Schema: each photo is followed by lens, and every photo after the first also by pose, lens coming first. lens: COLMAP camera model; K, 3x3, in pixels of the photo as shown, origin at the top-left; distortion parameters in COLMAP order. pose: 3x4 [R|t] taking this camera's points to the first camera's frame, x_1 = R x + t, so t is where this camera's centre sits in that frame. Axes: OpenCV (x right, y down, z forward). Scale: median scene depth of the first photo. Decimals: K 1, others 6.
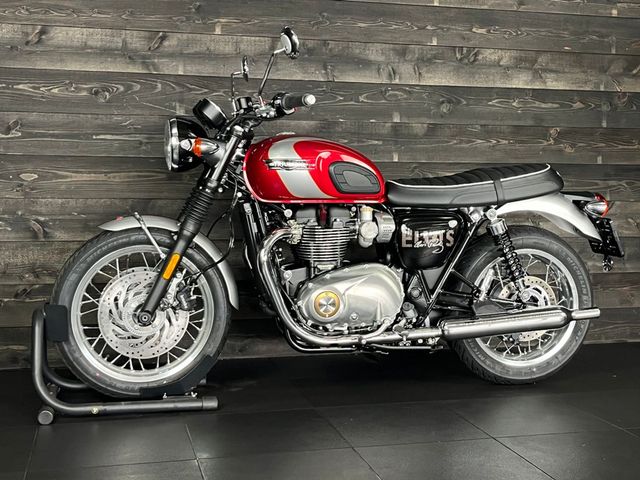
lens RADIAL K [[844.0, 0, 326.6], [0, 844.0, 239.0], [0, 0, 1]] dist [0.134158, -0.519765]
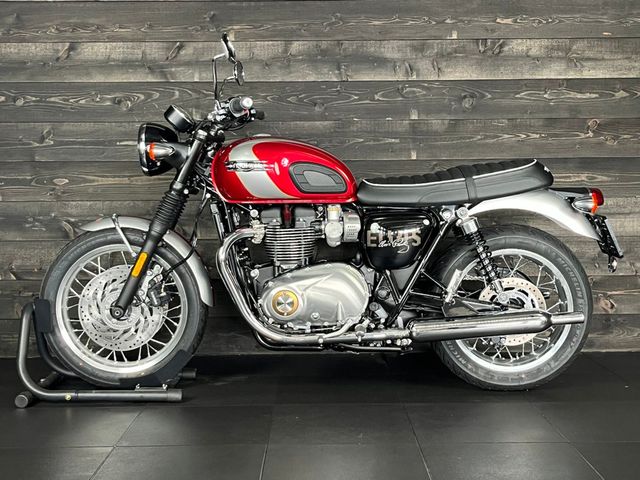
lens RADIAL K [[844.0, 0, 326.6], [0, 844.0, 239.0], [0, 0, 1]] dist [0.134158, -0.519765]
pose [[0.969980, -0.000202, -0.243185, 0.277070], [0.000716, 0.999998, 0.002027, -0.001438], [0.243184, -0.002140, 0.969978, 0.025694]]
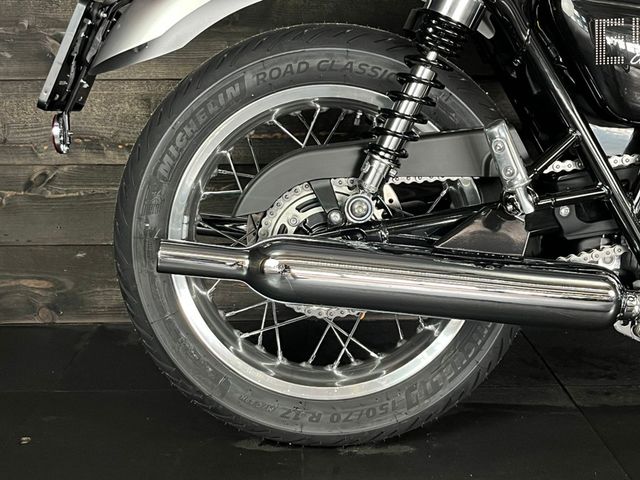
lens RADIAL K [[937.9, 0, 320.0], [0, 937.9, 240.0], [0, 0, 1]] dist [0.126204, -0.500108]
pose [[0.967239, 0.032112, -0.251830, -0.049517], [0.000887, 0.991534, 0.129841, 0.027620], [0.253867, -0.125811, 0.959022, 0.544779]]
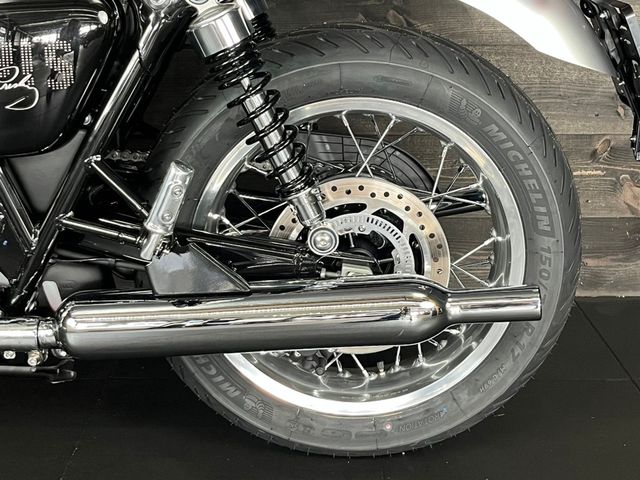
lens RADIAL K [[1019.5, 0, 320.0], [0, 1019.5, 240.0], [0, 0, 1]] dist [0.058814, 0.075231]
pose [[0.967839, 0.062626, -0.243651, 0.335801], [-0.008845, 0.976391, 0.215829, -0.020662], [0.251415, -0.206733, 0.945543, 0.626054]]
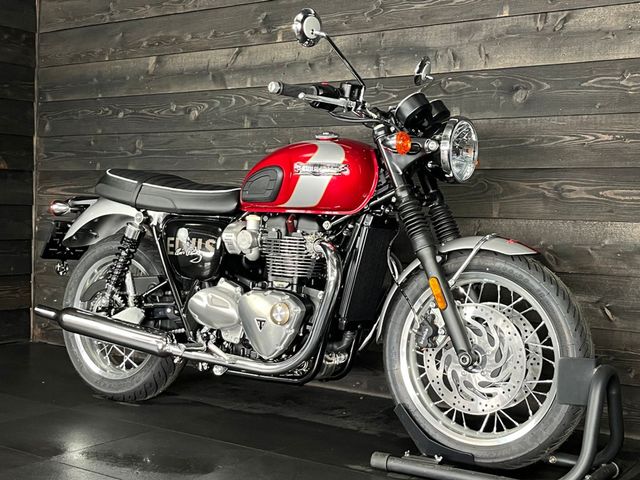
lens RADIAL K [[884.2, 0, 320.0], [0, 884.2, 240.0], [0, 0, 1]] dist [0.056201, -0.036449]
pose [[0.655091, 0.034127, -0.754779, 0.787293], [-0.065404, 0.997791, -0.011651, -0.008072], [0.752714, 0.056998, 0.655876, 0.449868]]
